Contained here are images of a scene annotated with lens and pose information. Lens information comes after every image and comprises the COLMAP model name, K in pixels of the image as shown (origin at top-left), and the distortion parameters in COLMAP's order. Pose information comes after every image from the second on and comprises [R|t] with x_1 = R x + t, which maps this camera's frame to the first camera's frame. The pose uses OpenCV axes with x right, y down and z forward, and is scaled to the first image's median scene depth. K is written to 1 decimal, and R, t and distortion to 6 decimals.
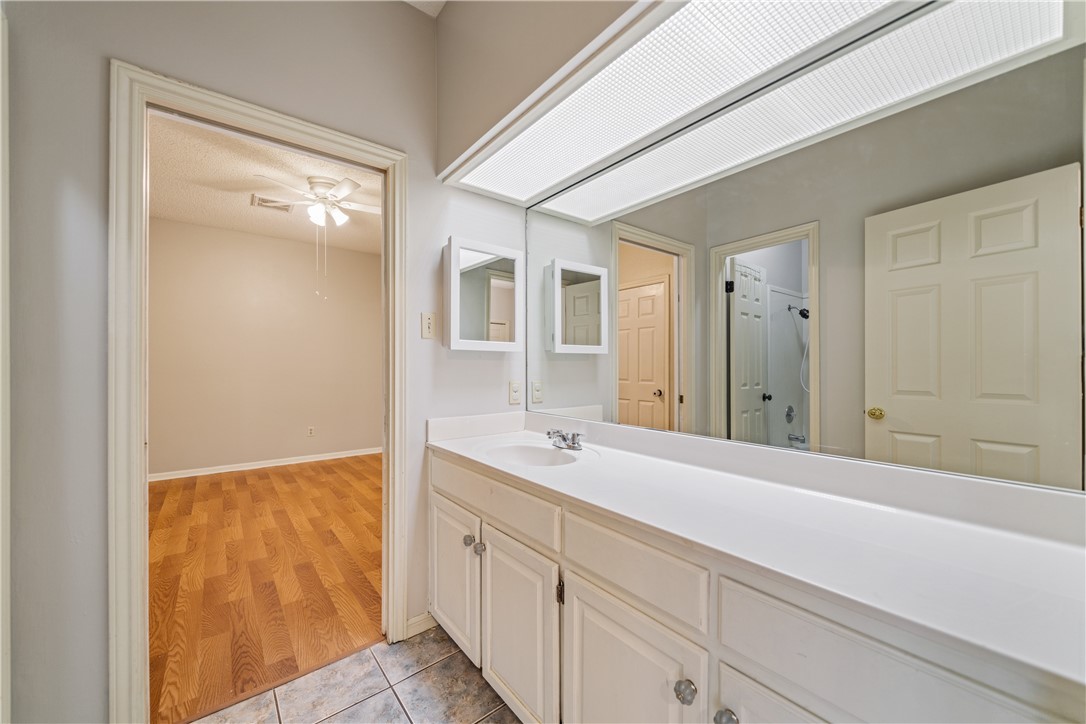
lens RADIAL K [[414.2, 0, 543.0], [0, 414.2, 362.0], [0, 0, 1]] dist [0.013033, 0.000041]
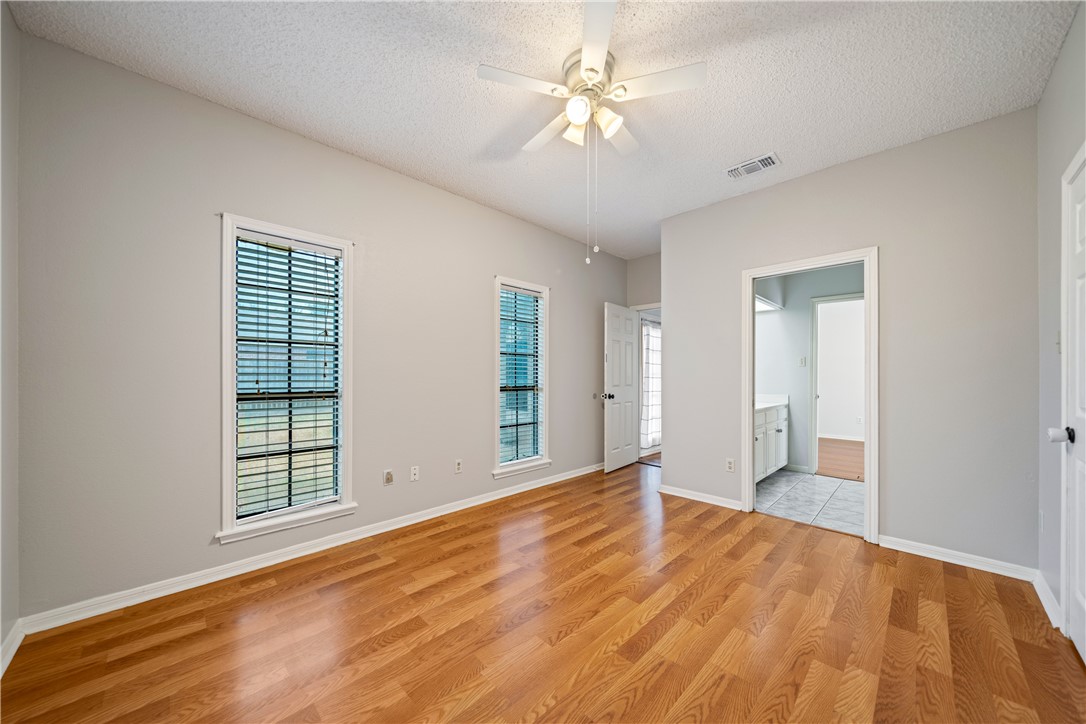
lens RADIAL K [[374.9, 0, 540.9], [0, 374.9, 381.5], [0, 0, 1]] dist [-0.000221, -0.000042]
pose [[-0.109360, -0.000465, 0.994002, -1.439897], [-0.010064, 0.999949, -0.000640, 0.032635], [-0.993951, -0.010073, -0.109360, 1.549189]]
